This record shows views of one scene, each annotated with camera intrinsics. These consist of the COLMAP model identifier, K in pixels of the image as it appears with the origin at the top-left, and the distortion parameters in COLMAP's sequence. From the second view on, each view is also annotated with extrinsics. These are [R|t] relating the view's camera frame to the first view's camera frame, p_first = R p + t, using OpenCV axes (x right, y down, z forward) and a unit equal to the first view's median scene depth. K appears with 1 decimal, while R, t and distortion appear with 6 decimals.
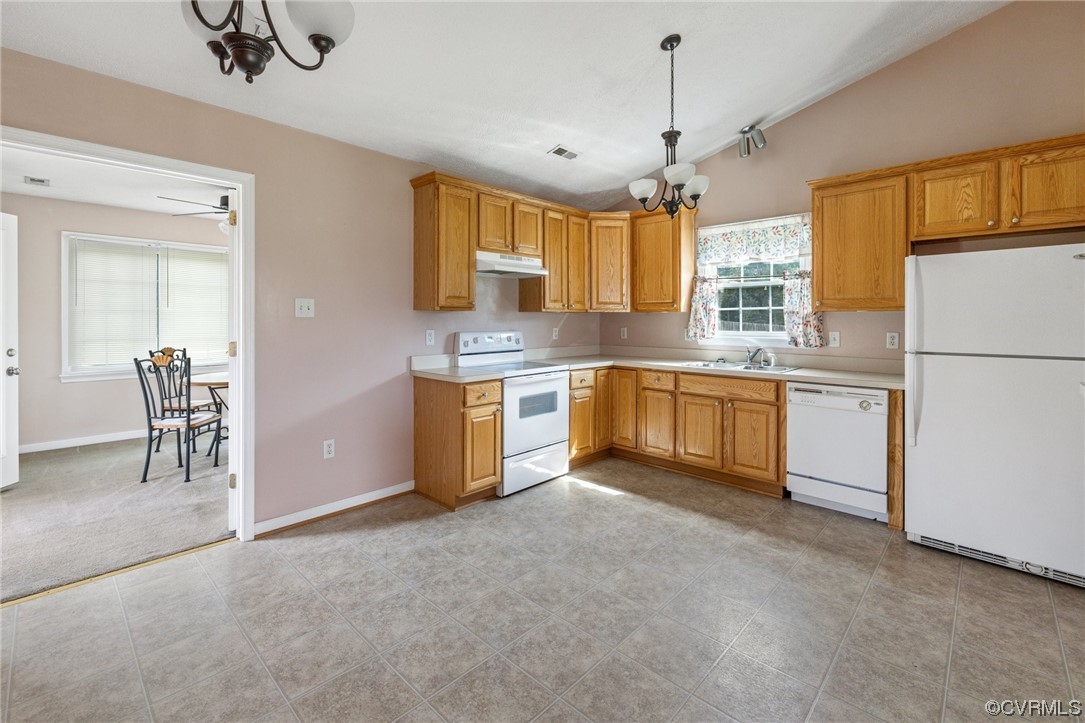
lens RADIAL K [[468.3, 0, 532.3], [0, 468.3, 323.6], [0, 0, 1]] dist [0.000138, 0.000554]
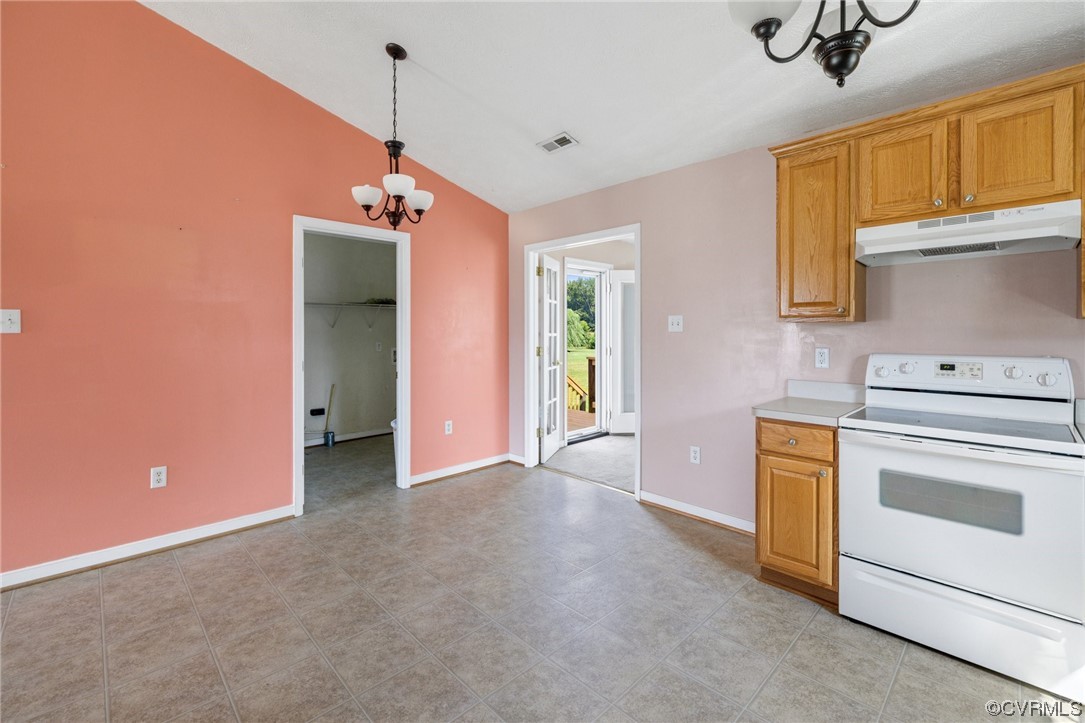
lens RADIAL K [[468.3, 0, 534.1], [0, 468.3, 336.8], [0, 0, 1]] dist [0.000138, 0.000554]
pose [[-0.027365, 0.012450, -0.999548, 0.546359], [-0.007905, 0.999888, 0.012671, -0.010101], [0.999594, 0.008248, -0.027263, 0.566728]]
